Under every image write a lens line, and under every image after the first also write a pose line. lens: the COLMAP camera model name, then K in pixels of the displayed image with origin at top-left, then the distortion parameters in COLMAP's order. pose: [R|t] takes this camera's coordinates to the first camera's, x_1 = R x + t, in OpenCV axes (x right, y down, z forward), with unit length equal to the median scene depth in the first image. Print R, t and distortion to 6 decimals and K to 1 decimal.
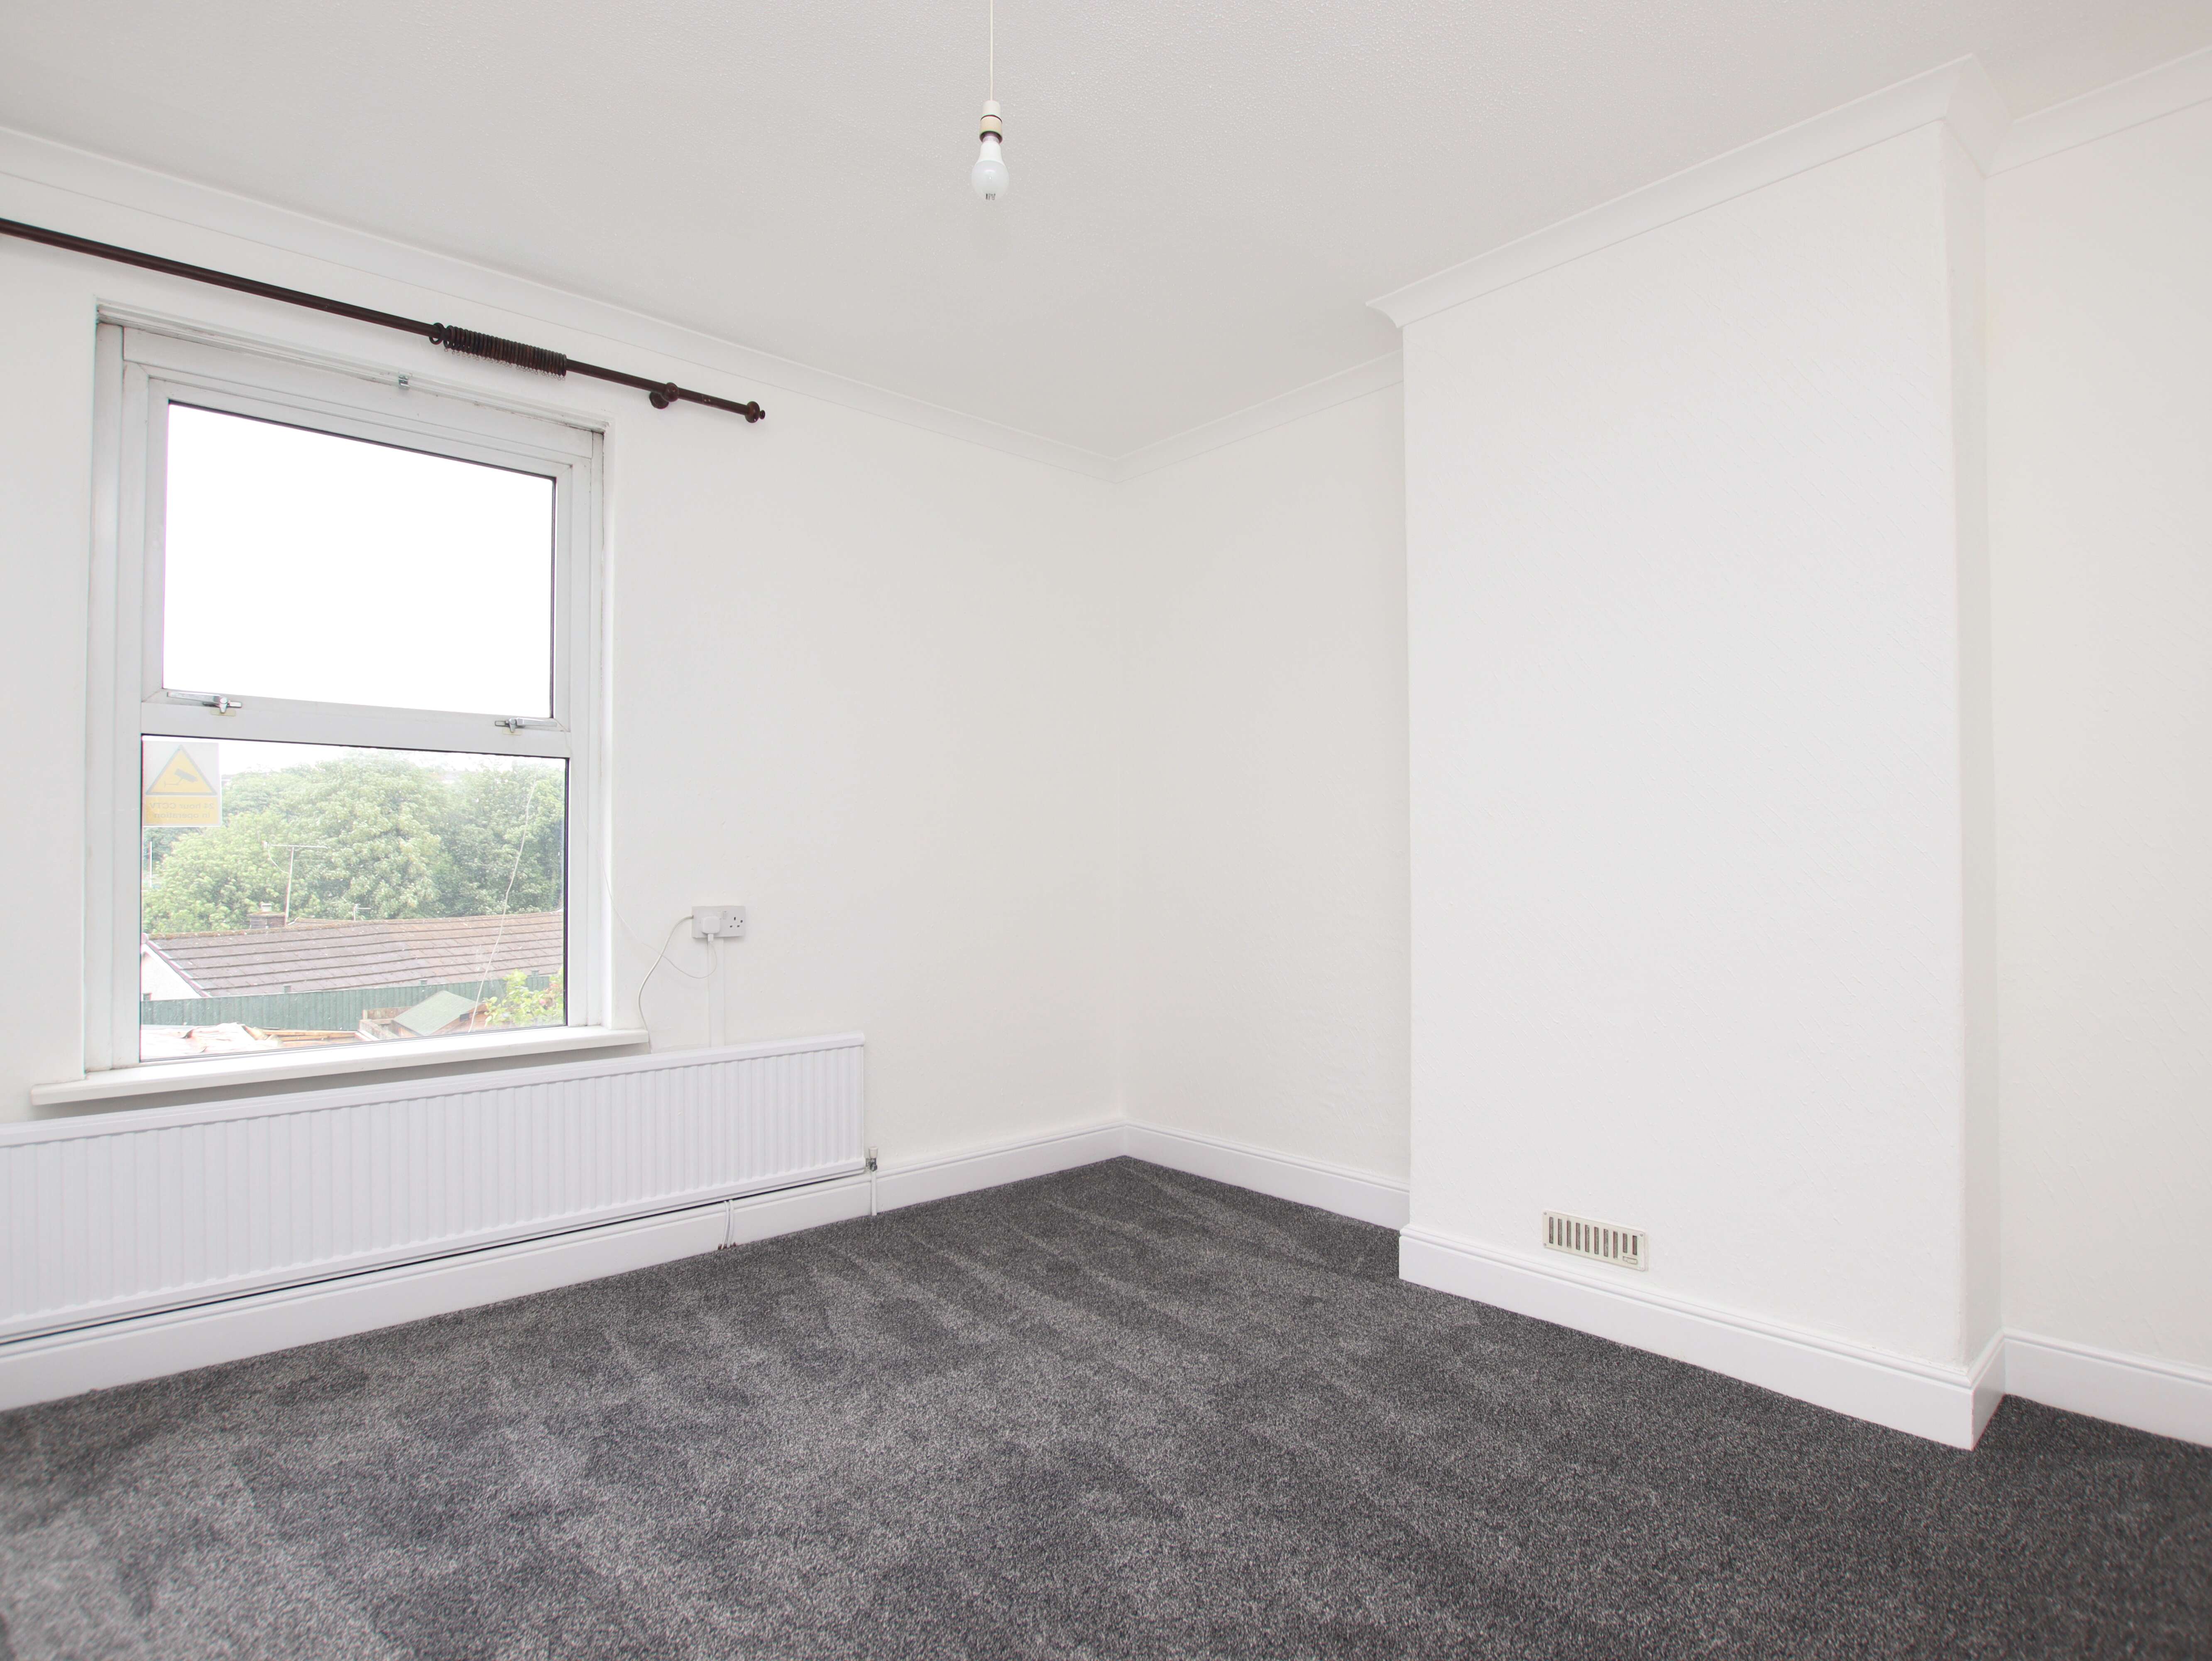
lens RADIAL K [[1156.0, 0, 1114.2], [0, 1156.0, 838.1], [0, 0, 1]] dist [-0.032452, 0.002297]
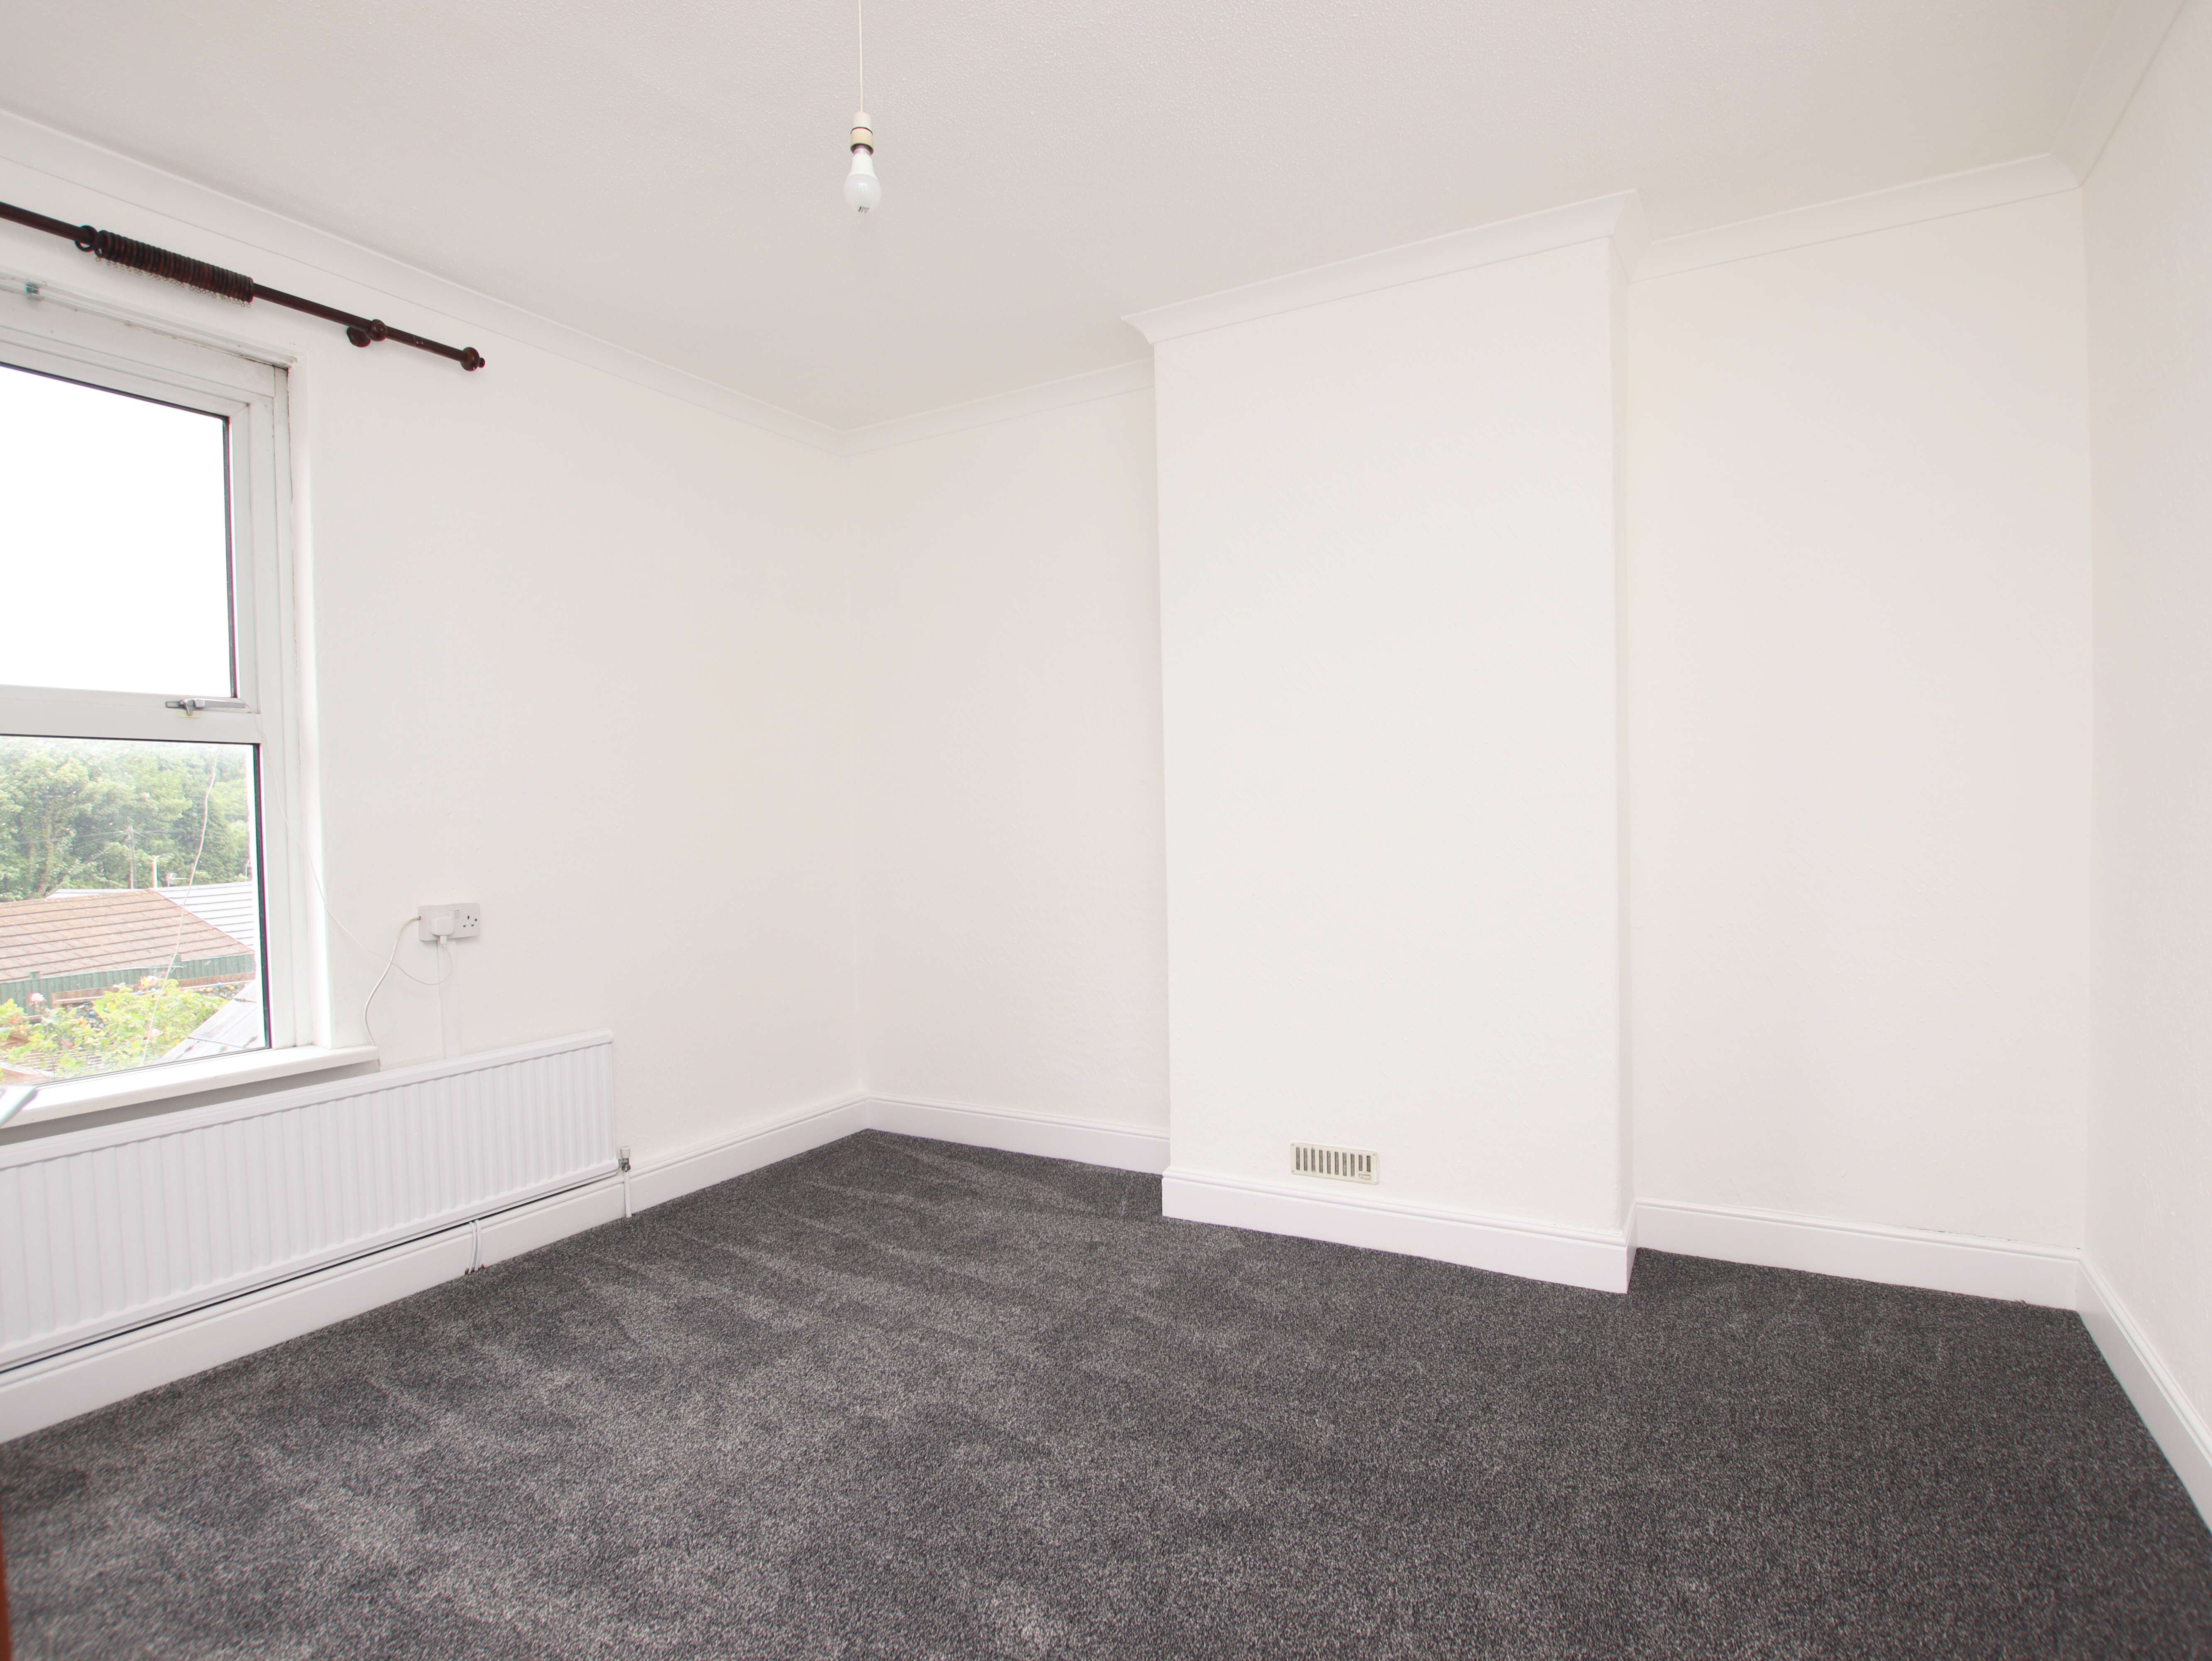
lens RADIAL K [[1156.0, 0, 1114.2], [0, 1156.0, 838.1], [0, 0, 1]] dist [-0.032452, 0.002297]
pose [[0.948743, -0.023639, 0.315163, -0.169718], [0.011268, 0.999095, 0.041017, -0.033578], [-0.315847, -0.035364, 0.948151, -0.034968]]
